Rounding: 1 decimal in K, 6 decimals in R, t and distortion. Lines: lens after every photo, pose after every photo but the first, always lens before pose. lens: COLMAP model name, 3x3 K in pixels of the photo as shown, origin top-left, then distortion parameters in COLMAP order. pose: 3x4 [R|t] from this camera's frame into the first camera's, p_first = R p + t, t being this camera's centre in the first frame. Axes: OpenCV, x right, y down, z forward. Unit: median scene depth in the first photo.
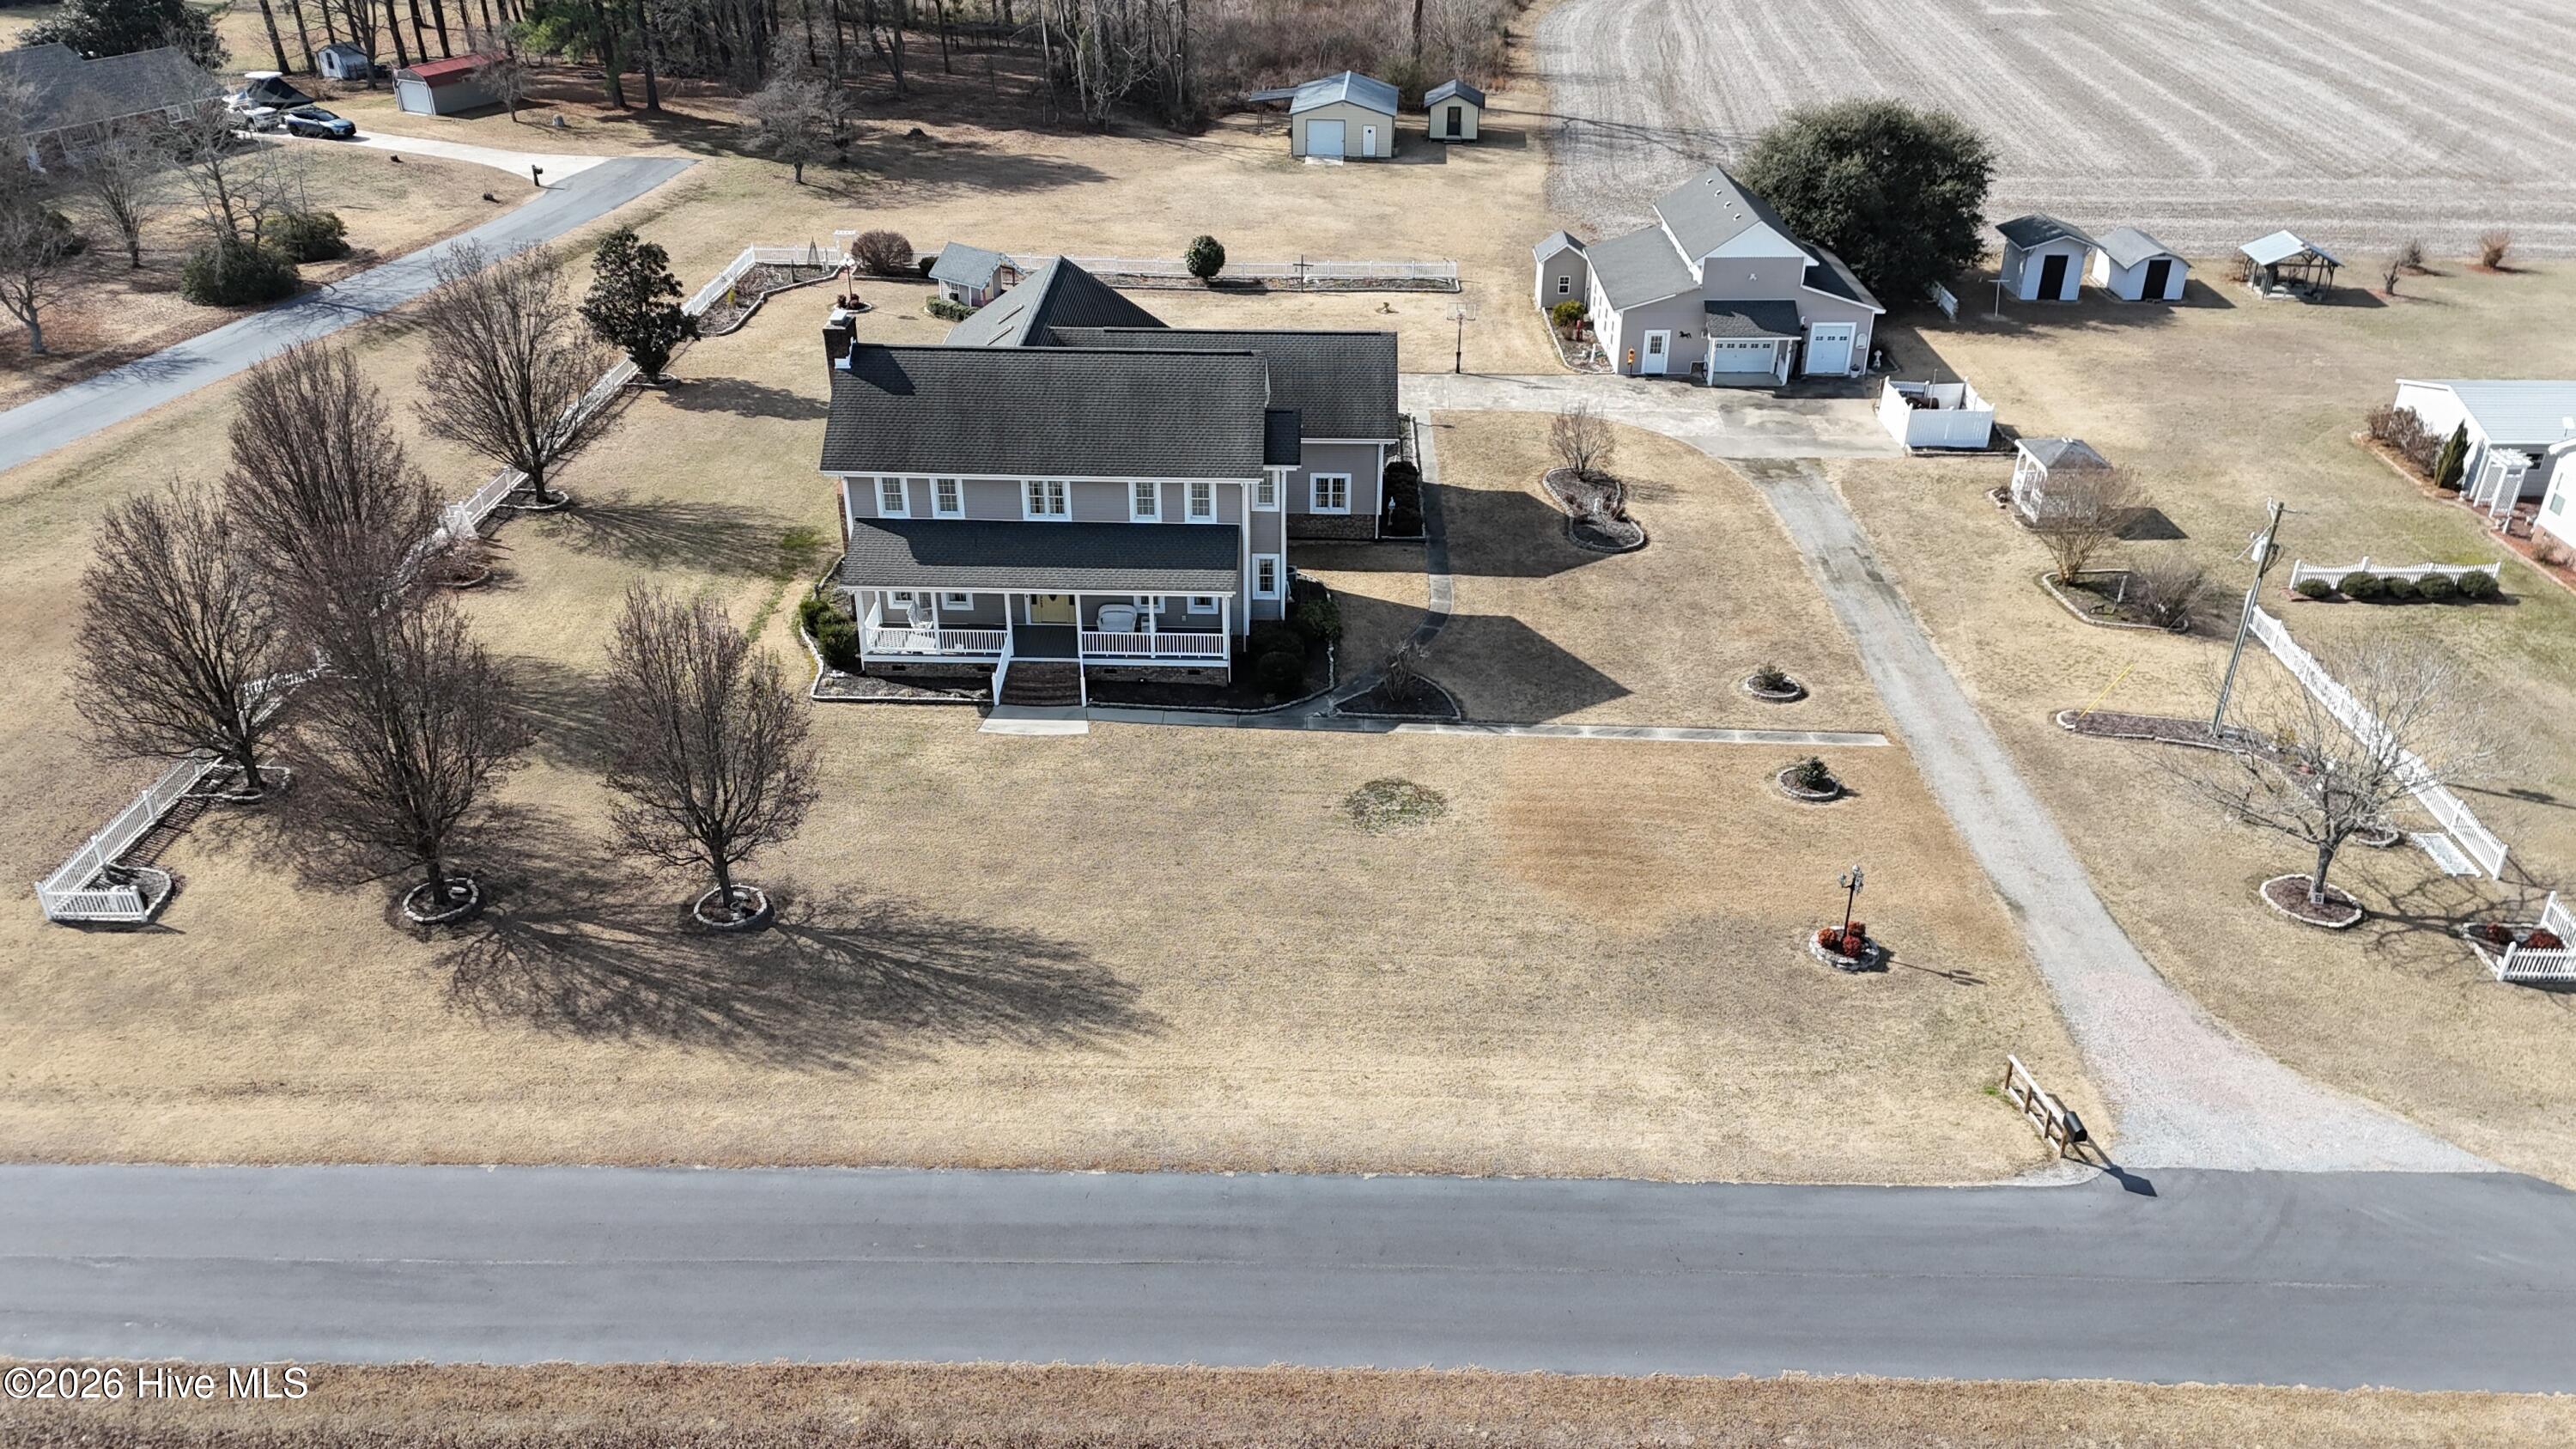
lens RADIAL K [[1885.3, 0, 1301.9], [0, 1885.3, 734.3], [0, 0, 1]] dist [0.097739, -0.094950]
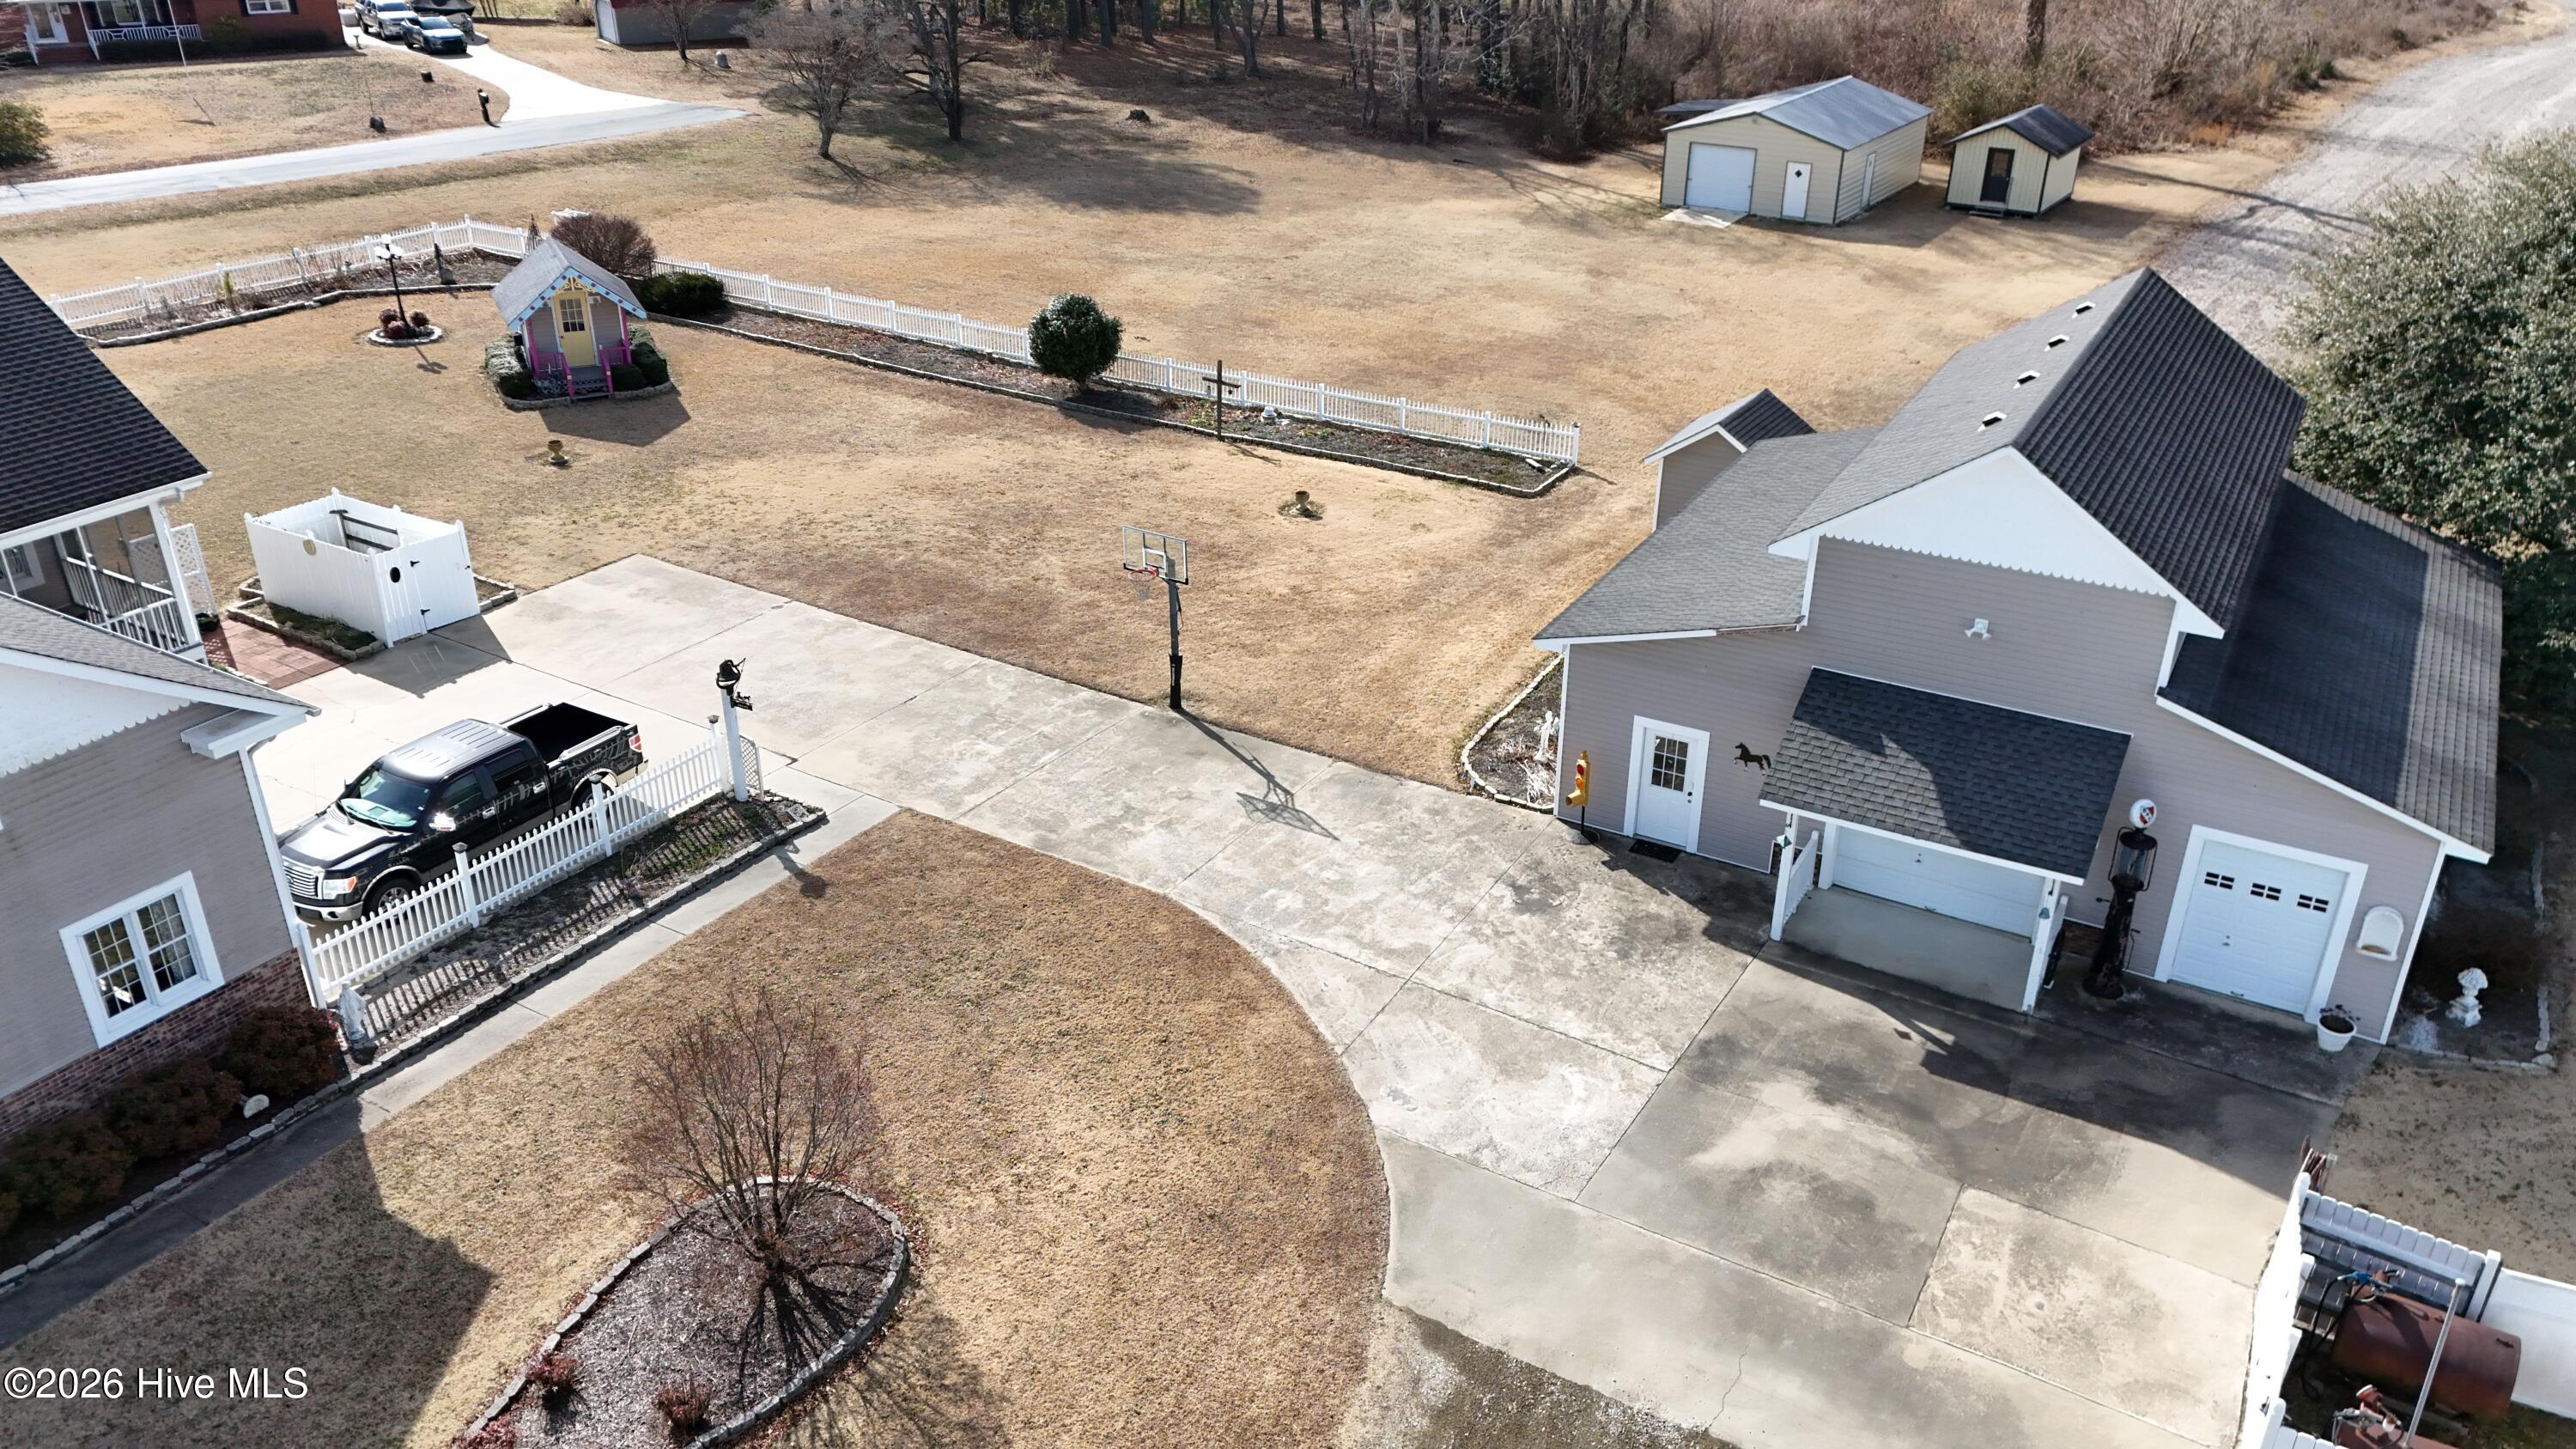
lens RADIAL K [[1885.3, 0, 1301.9], [0, 1885.3, 734.3], [0, 0, 1]] dist [0.097739, -0.094950]
pose [[0.870161, 0.224977, -0.438411, 0.402407], [-0.242725, 0.969963, 0.015988, -0.295189], [0.428840, 0.092501, 0.898632, 1.007071]]
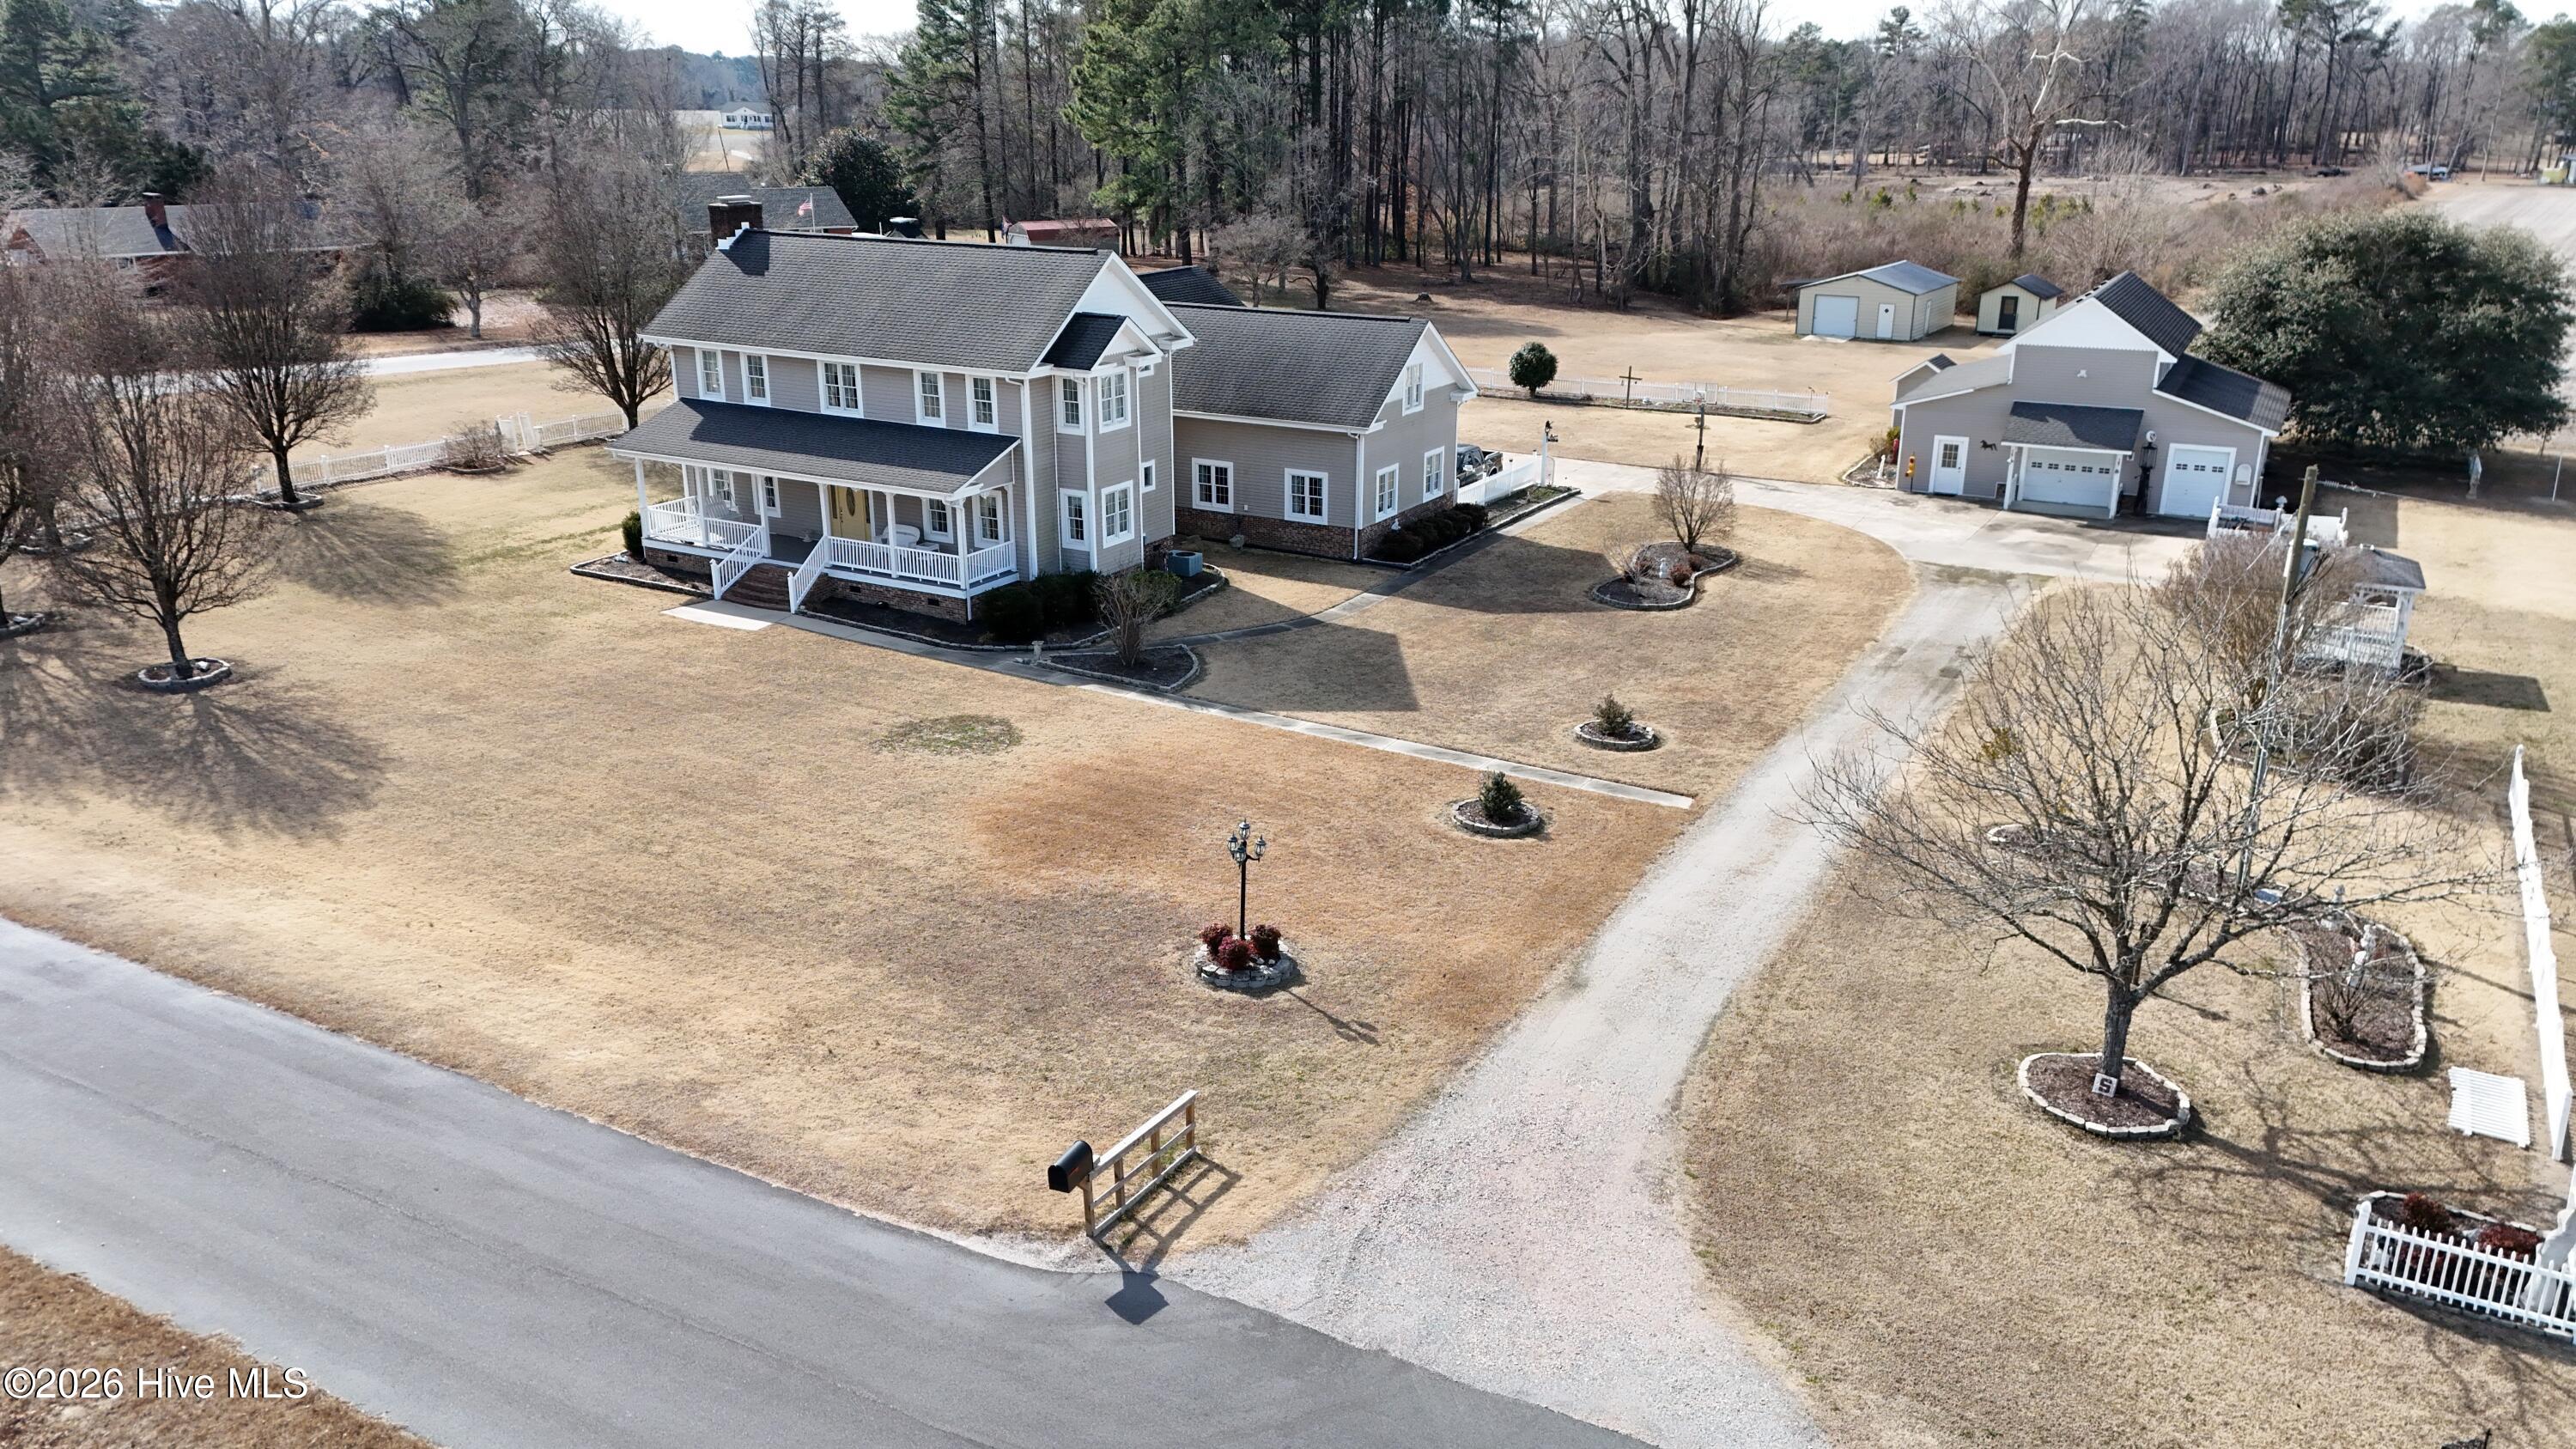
lens RADIAL K [[1885.3, 0, 1301.9], [0, 1885.3, 734.3], [0, 0, 1]] dist [0.097739, -0.094950]
pose [[0.884223, 0.150670, -0.442096, 0.462527], [-0.228854, 0.964892, -0.128880, 0.093318], [0.407156, 0.215134, 0.887660, 0.341195]]
